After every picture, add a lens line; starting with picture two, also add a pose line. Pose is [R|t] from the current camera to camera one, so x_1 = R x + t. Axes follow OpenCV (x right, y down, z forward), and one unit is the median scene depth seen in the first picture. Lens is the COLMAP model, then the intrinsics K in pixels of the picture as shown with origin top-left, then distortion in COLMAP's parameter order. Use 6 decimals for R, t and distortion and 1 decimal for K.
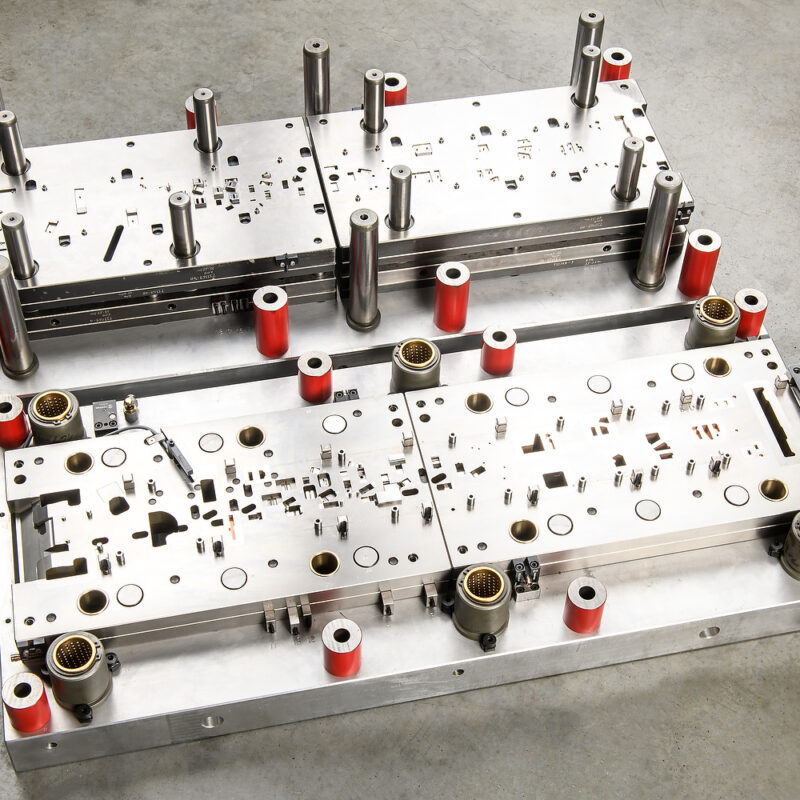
lens RADIAL K [[1508.7, 0, 397.2], [0, 1508.7, 397.6], [0, 0, 1]] dist [0.005367, 0.000000]
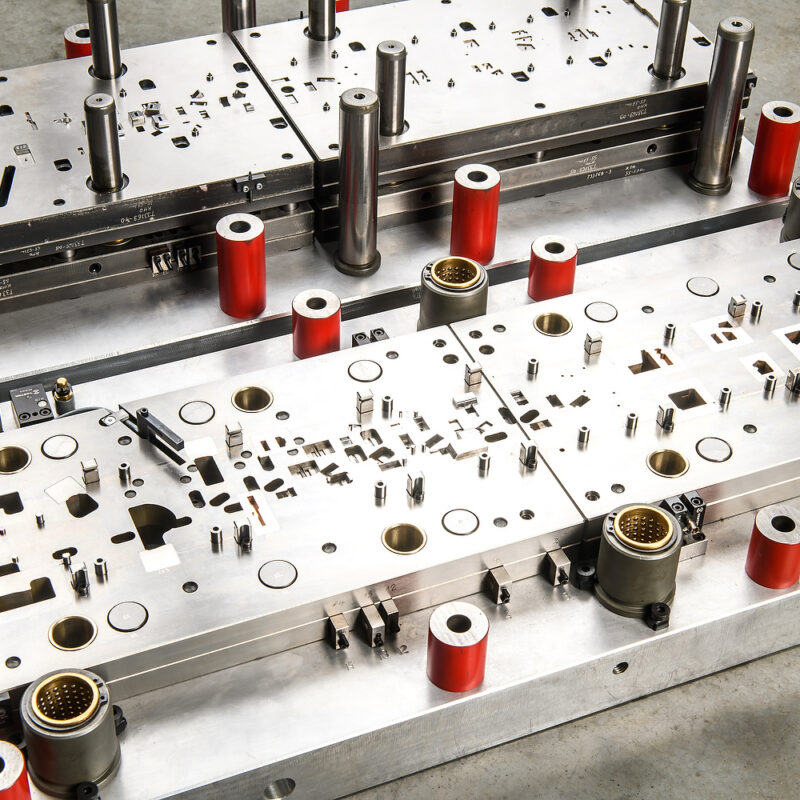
lens RADIAL K [[1675.6, 0, 403.2], [0, 1675.6, 402.4], [0, 0, 1]] dist [-0.008483, 0.000000]
pose [[0.981098, -0.122830, 0.149528, -0.142023], [0.144641, 0.978803, -0.144998, 0.147347], [-0.128549, 0.163885, 0.978068, 0.232233]]
